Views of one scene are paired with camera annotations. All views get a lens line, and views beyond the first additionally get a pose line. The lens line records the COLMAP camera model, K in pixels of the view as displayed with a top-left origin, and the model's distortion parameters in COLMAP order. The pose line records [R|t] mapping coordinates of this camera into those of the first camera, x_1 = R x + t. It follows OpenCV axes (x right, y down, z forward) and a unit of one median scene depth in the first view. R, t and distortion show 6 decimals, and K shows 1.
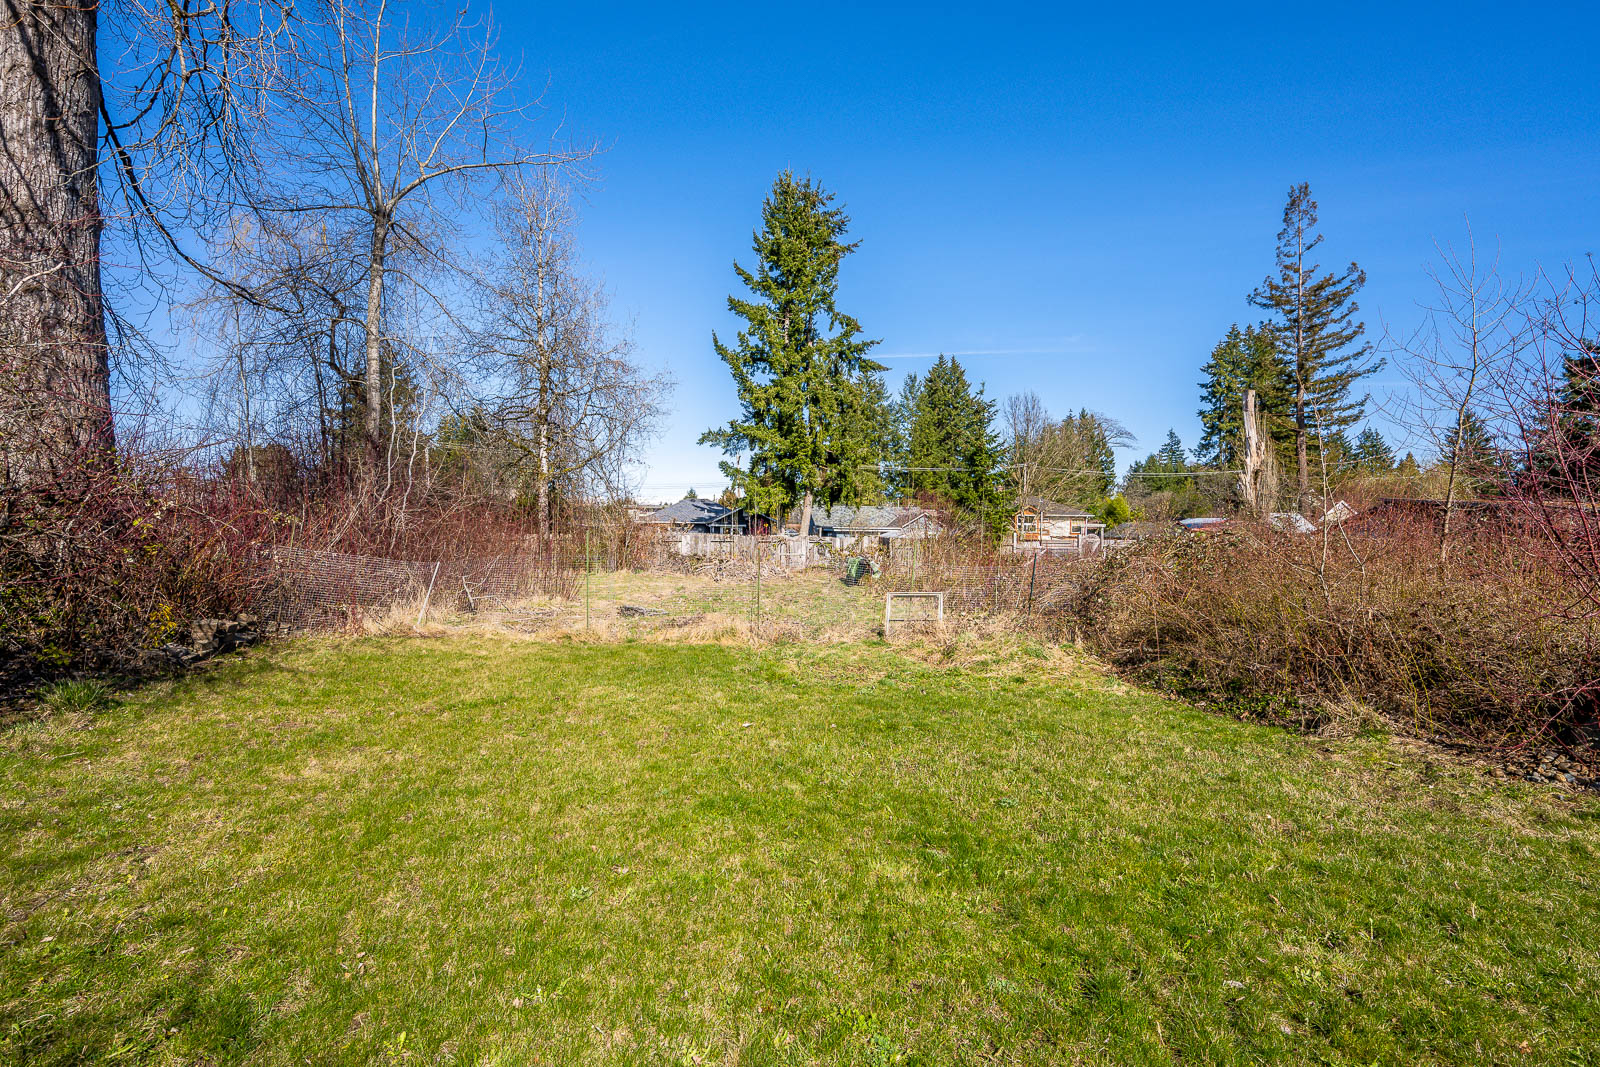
lens RADIAL K [[693.2, 0, 785.6], [0, 693.2, 543.7], [0, 0, 1]] dist [0.000891, 0.000011]
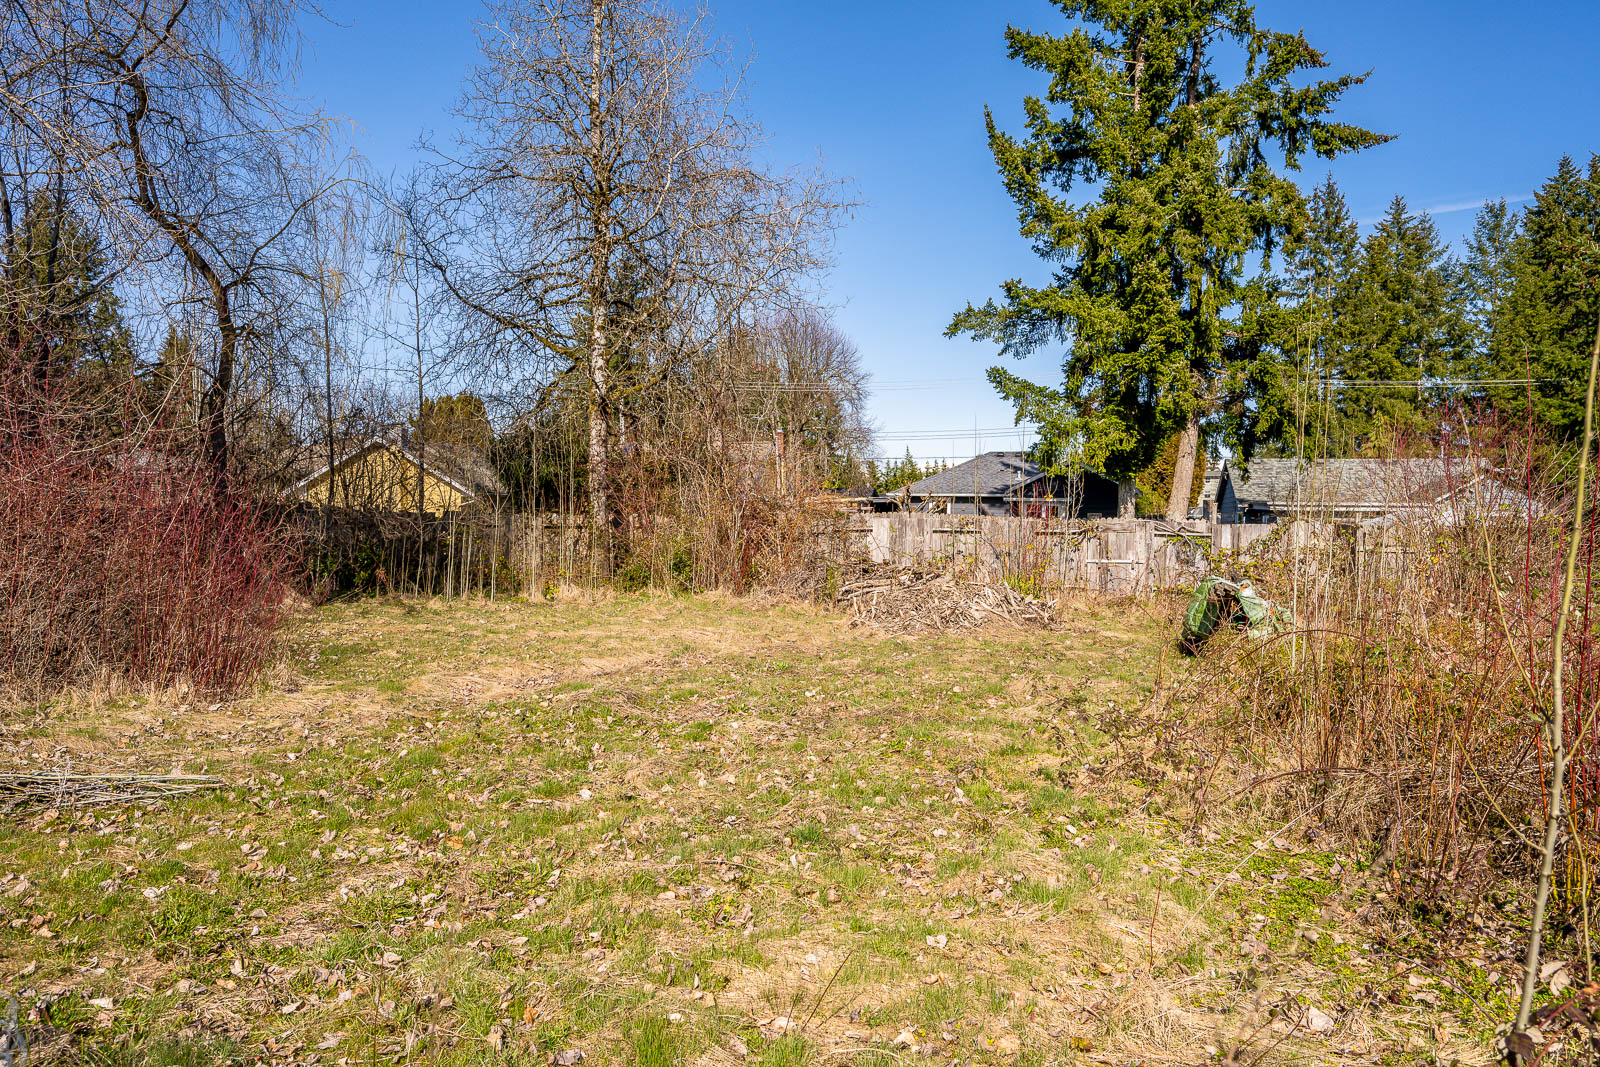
lens RADIAL K [[1032.9, 0, 807.6], [0, 1032.9, 531.9], [0, 0, 1]] dist [-0.002241, 0.001823]
pose [[0.913199, 0.007941, -0.407436, 0.085197], [-0.007319, 0.999968, 0.003084, -0.003829], [0.407447, 0.000166, 0.913229, 0.268321]]
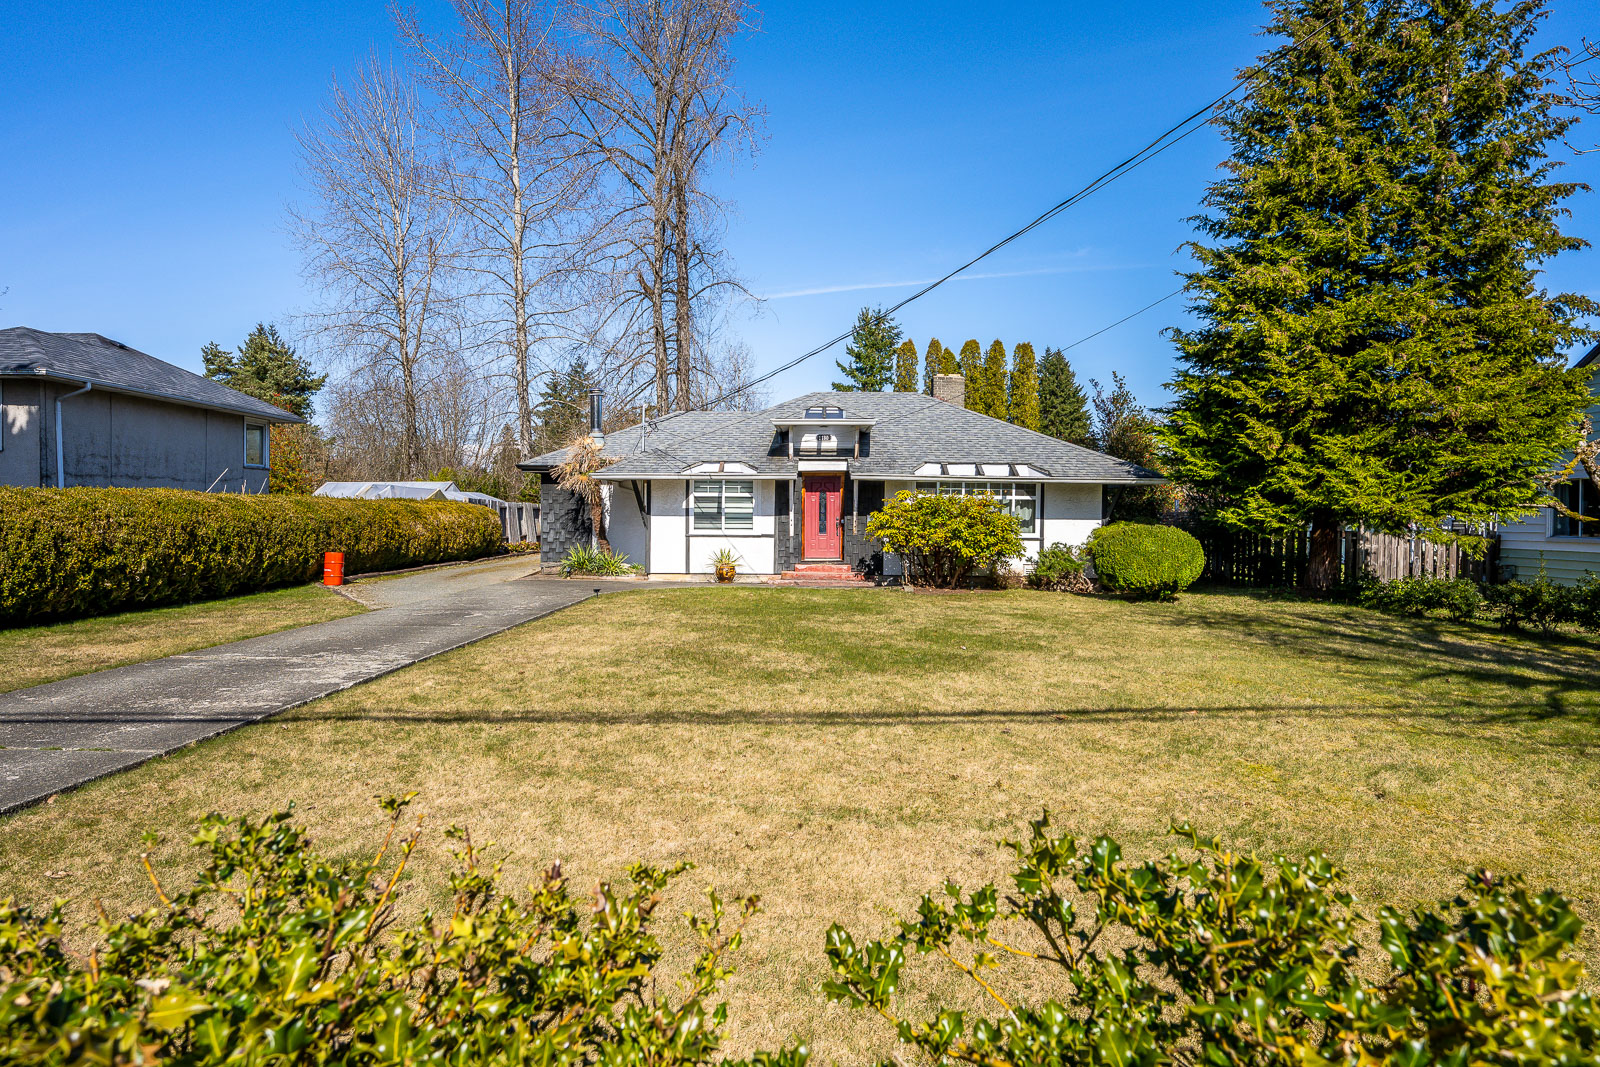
lens RADIAL K [[899.8, 0, 785.4], [0, 899.8, 521.9], [0, 0, 1]] dist [-0.008167, -0.000890]
pose [[0.982245, 0.004018, -0.187559, 0.233679], [-0.004003, 0.999992, 0.000456, 0.009168], [0.187559, 0.000303, 0.982253, -1.297209]]
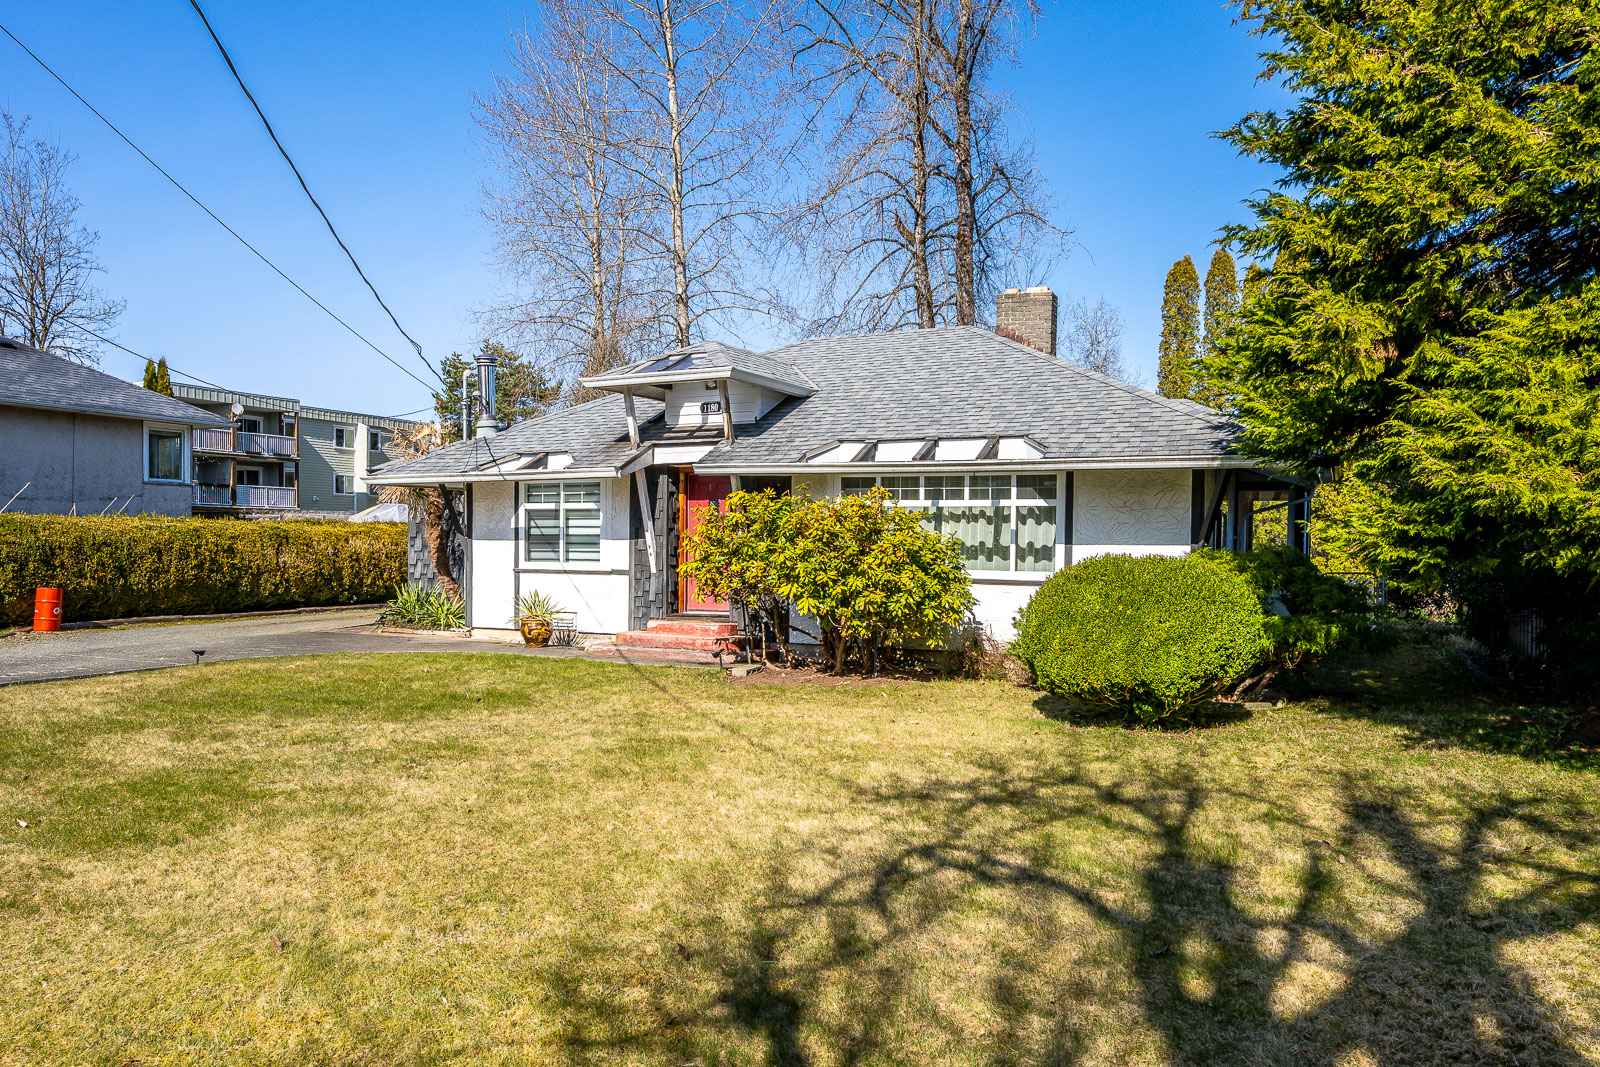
lens RADIAL K [[1127.2, 0, 788.9], [0, 1127.2, 567.6], [0, 0, 1]] dist [-0.011574, -0.001075]
pose [[0.812540, 0.013043, -0.582760, 0.411206], [-0.006595, 0.999891, 0.013184, 0.010322], [0.582869, -0.006870, 0.812537, -1.072914]]
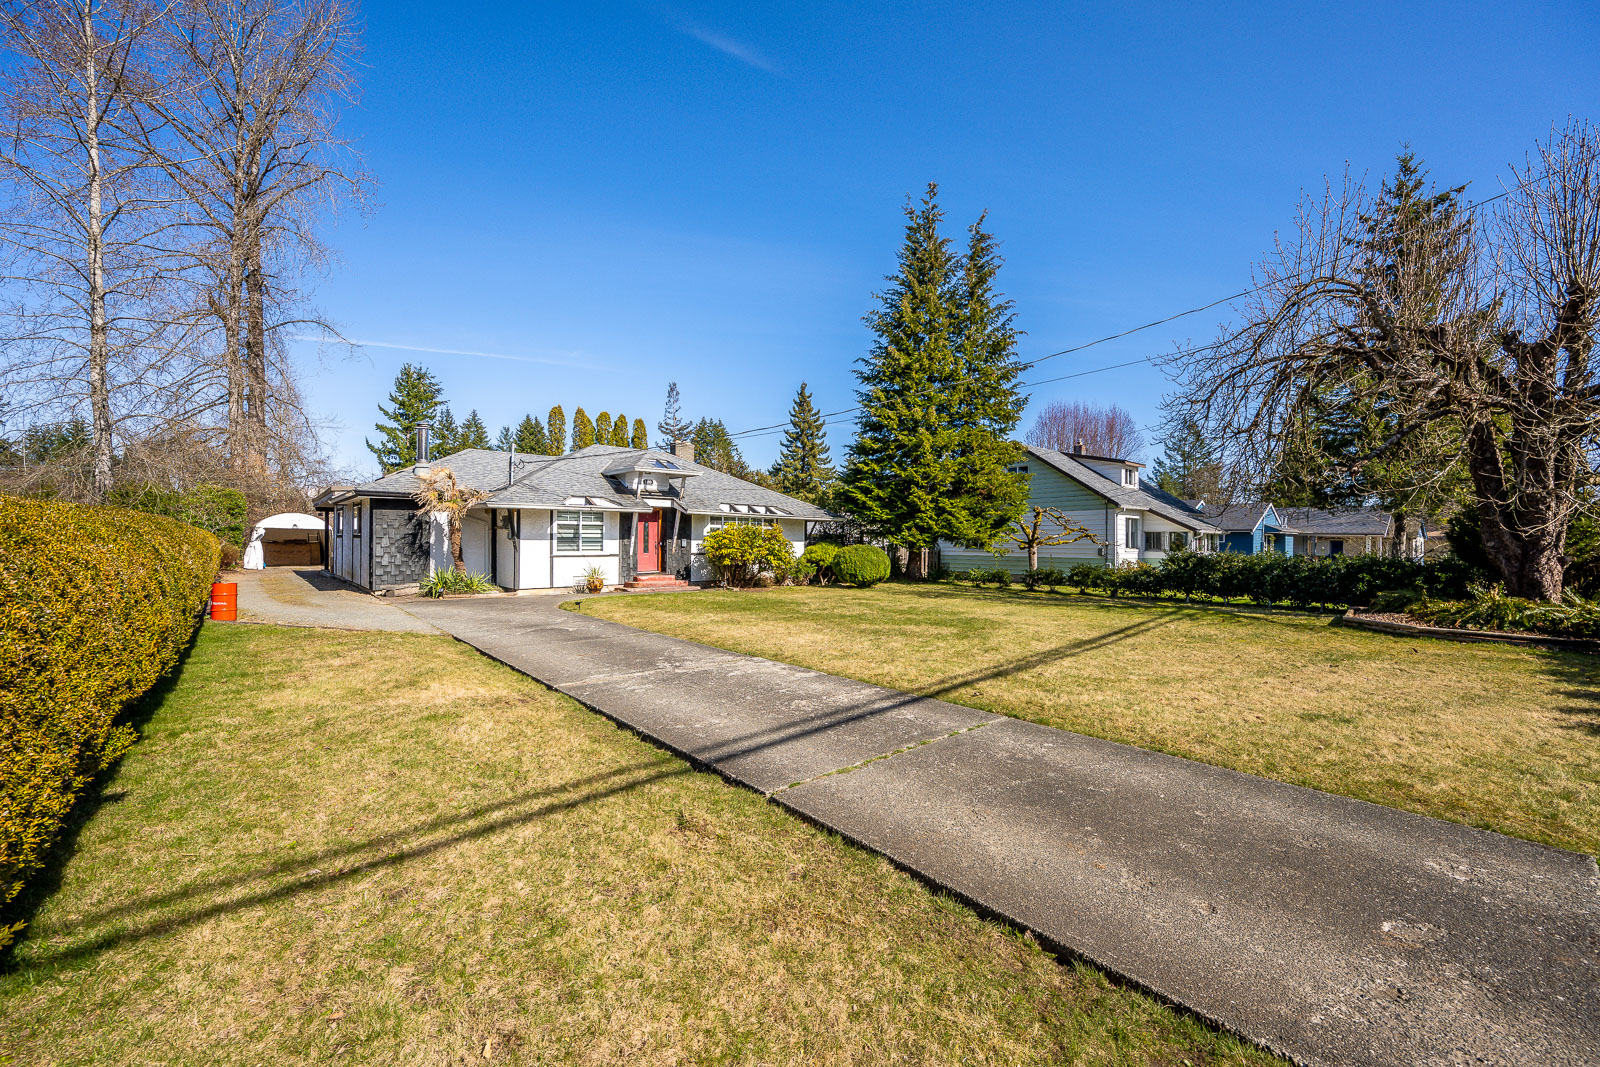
lens RADIAL K [[638.4, 0, 795.1], [0, 638.4, 535.7], [0, 0, 1]] dist [0.001021, -0.000050]
pose [[0.851240, 0.004361, 0.524758, -0.014772], [0.001843, 0.999934, -0.011299, 0.008559], [-0.524773, 0.010585, 0.851176, -1.265739]]
